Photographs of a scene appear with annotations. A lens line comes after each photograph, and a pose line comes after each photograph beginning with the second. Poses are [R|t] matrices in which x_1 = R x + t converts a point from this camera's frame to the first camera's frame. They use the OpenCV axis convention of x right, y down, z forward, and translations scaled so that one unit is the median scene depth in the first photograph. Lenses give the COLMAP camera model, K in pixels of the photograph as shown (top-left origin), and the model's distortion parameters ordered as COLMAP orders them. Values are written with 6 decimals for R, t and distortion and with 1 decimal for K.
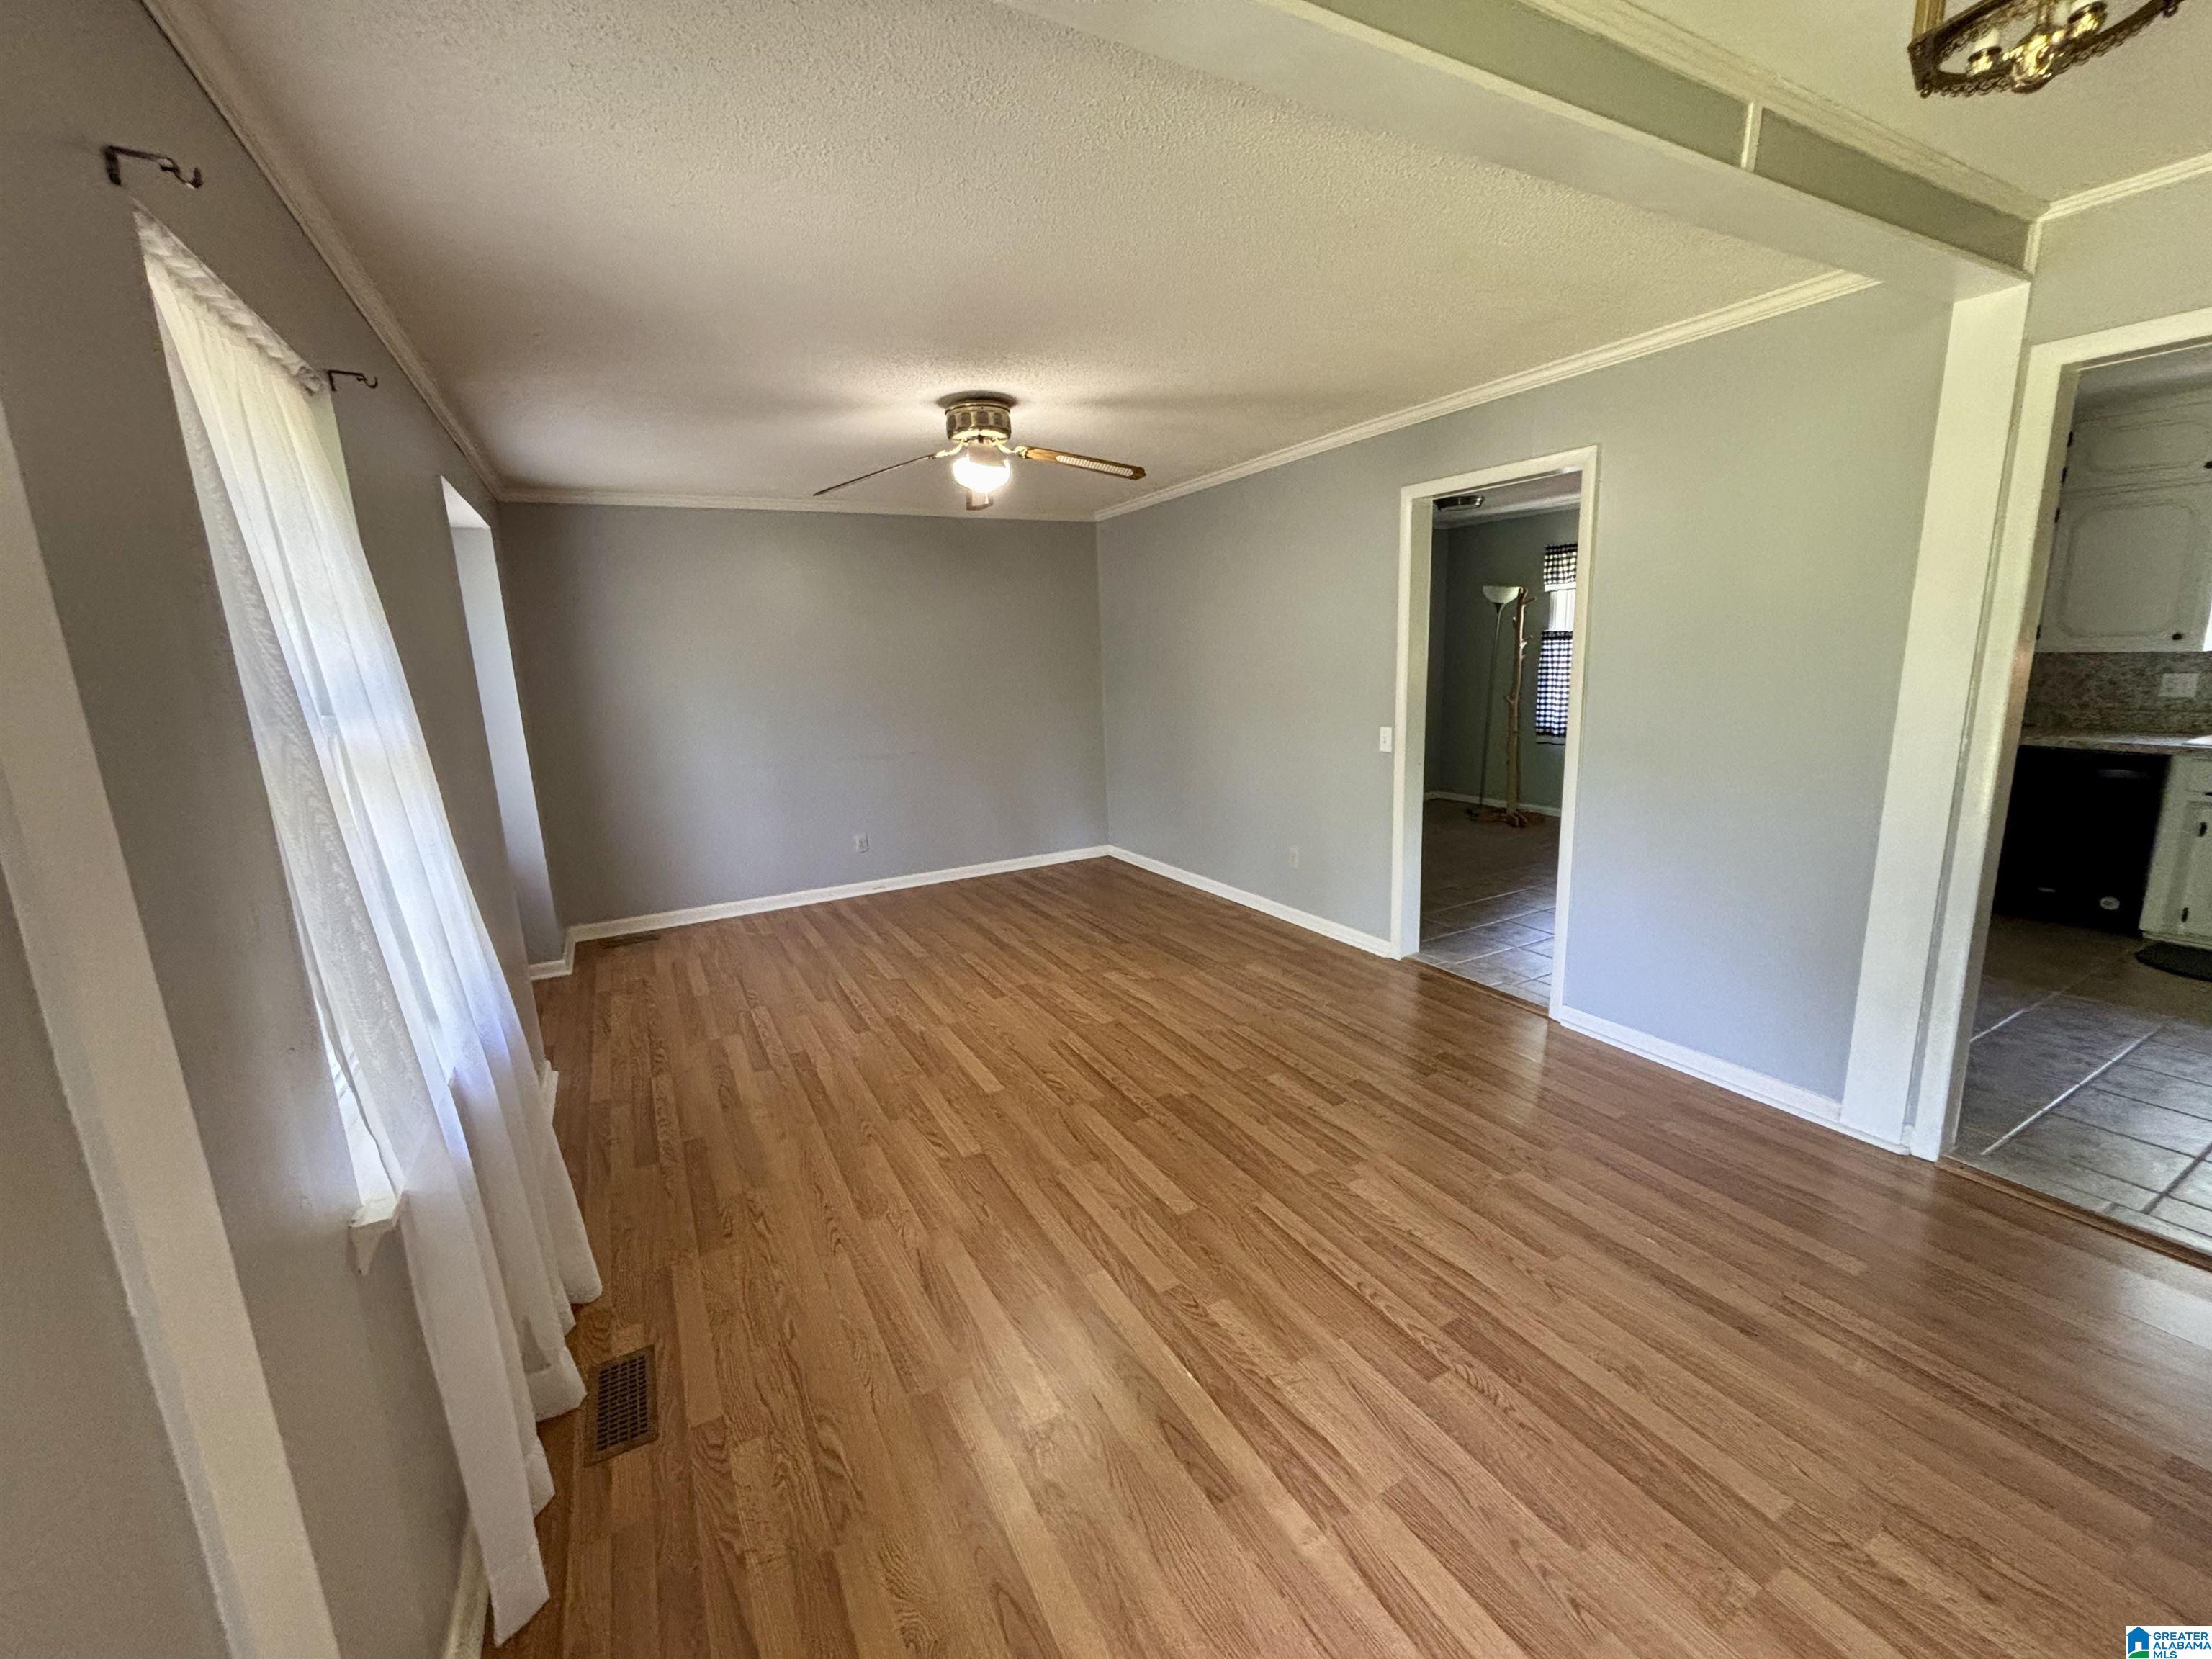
lens RADIAL K [[894.0, 0, 1106.0], [0, 894.0, 829.5], [0, 0, 1]] dist [-0.002108, -0.000383]
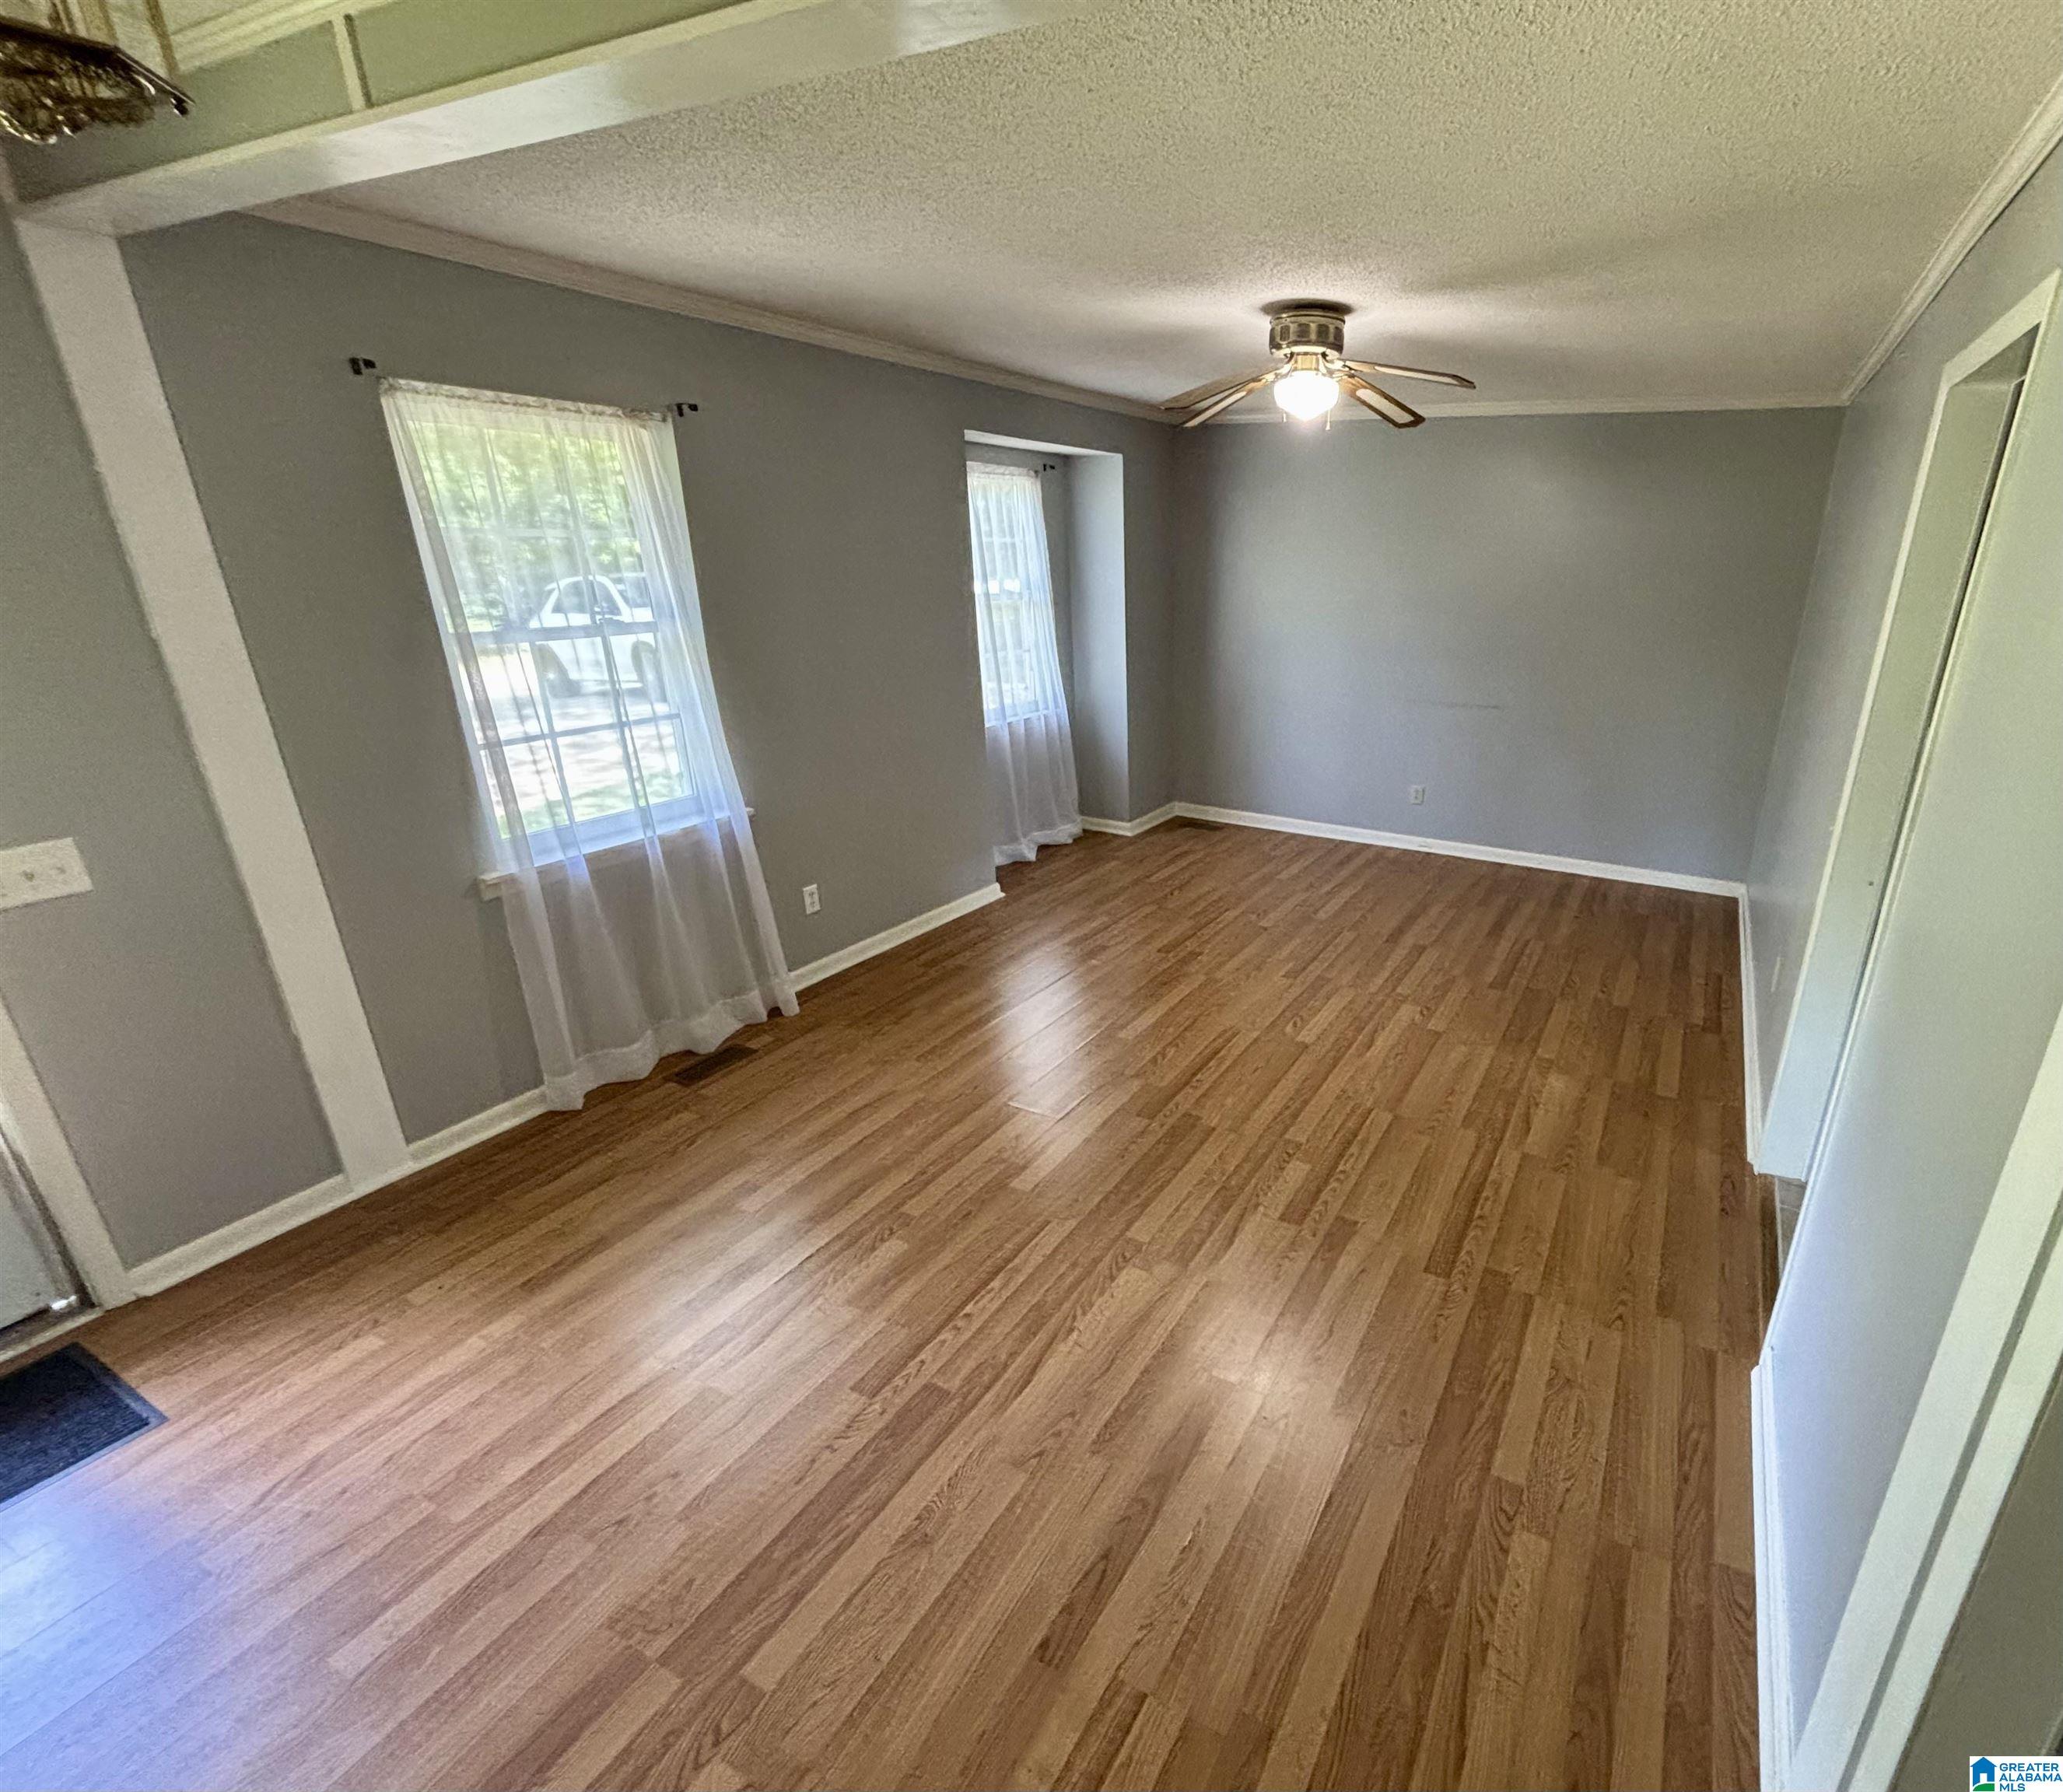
lens RADIAL K [[892.4, 0, 1031.5], [0, 892.4, 896.0], [0, 0, 1]] dist [0.001926, 0.000518]
pose [[0.580266, 0.338217, -0.740879, 0.495416], [-0.207604, 0.941068, 0.267007, -0.115065], [0.787523, -0.001126, 0.616284, 0.242809]]
